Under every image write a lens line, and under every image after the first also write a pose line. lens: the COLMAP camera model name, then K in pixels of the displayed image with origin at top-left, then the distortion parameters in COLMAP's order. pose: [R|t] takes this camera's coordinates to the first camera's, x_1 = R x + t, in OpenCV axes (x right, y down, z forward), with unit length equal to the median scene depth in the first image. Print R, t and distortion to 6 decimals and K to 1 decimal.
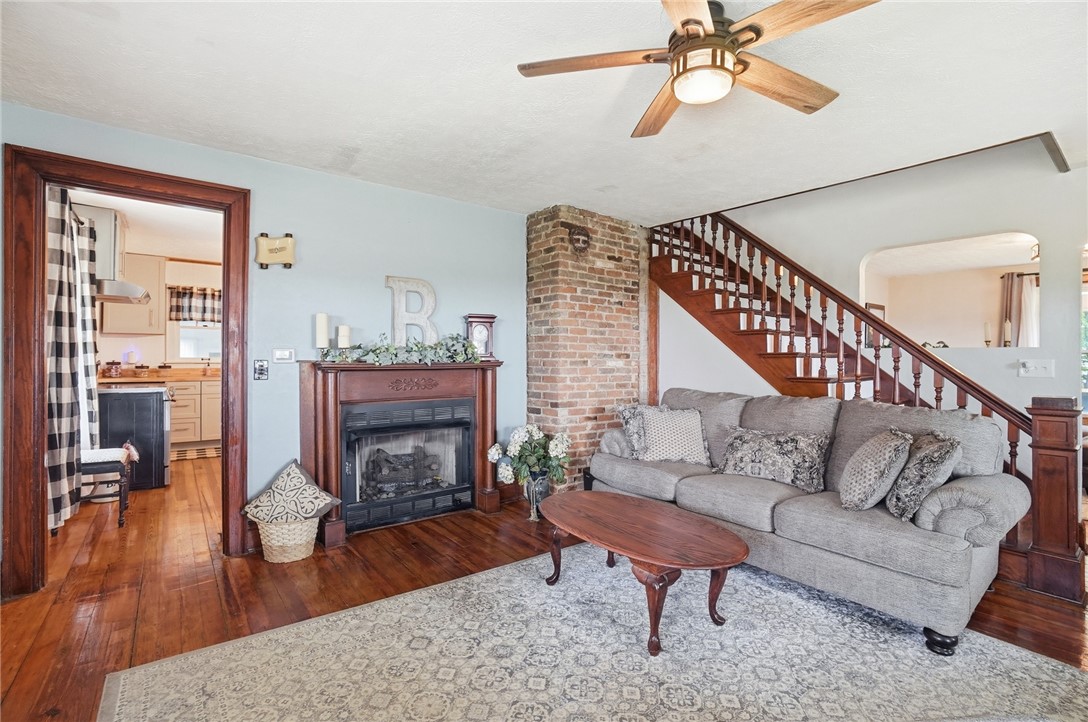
lens RADIAL K [[481.3, 0, 524.6], [0, 481.3, 356.8], [0, 0, 1]] dist [-0.022159, -0.000130]
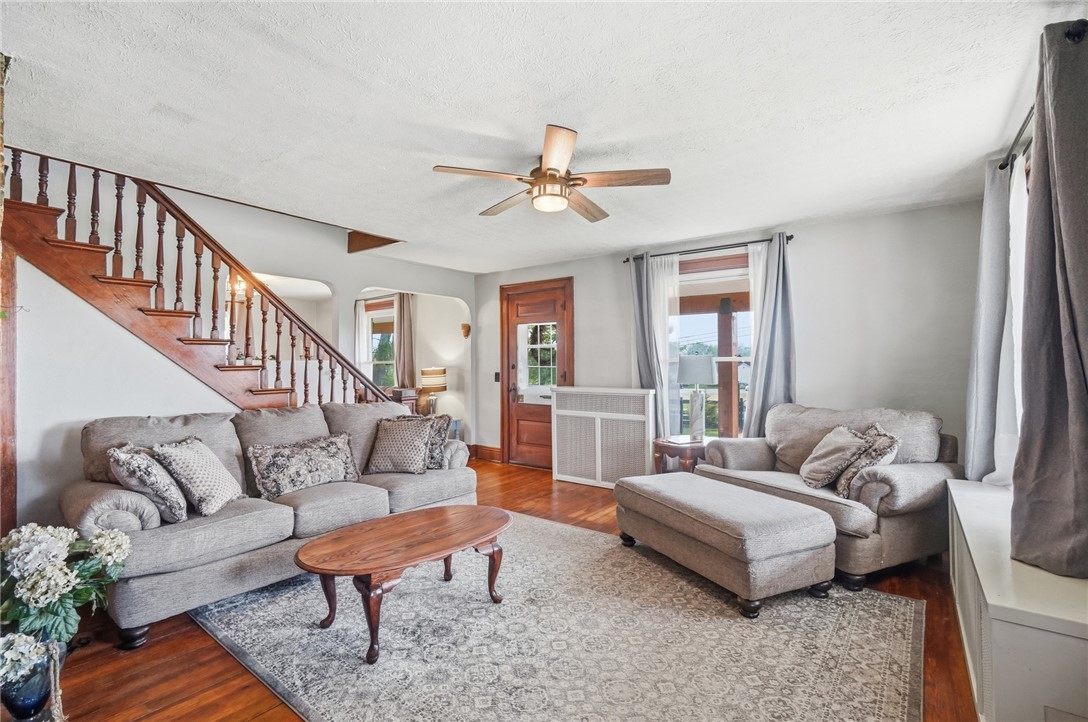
lens RADIAL K [[481.3, 0, 544.8], [0, 481.3, 360.9], [0, 0, 1]] dist [-0.022159, -0.000130]
pose [[-0.259216, 0.006711, 0.965796, -0.831881], [-0.003306, 0.999964, -0.007836, -0.018798], [-0.965814, -0.005224, -0.259184, 0.989337]]
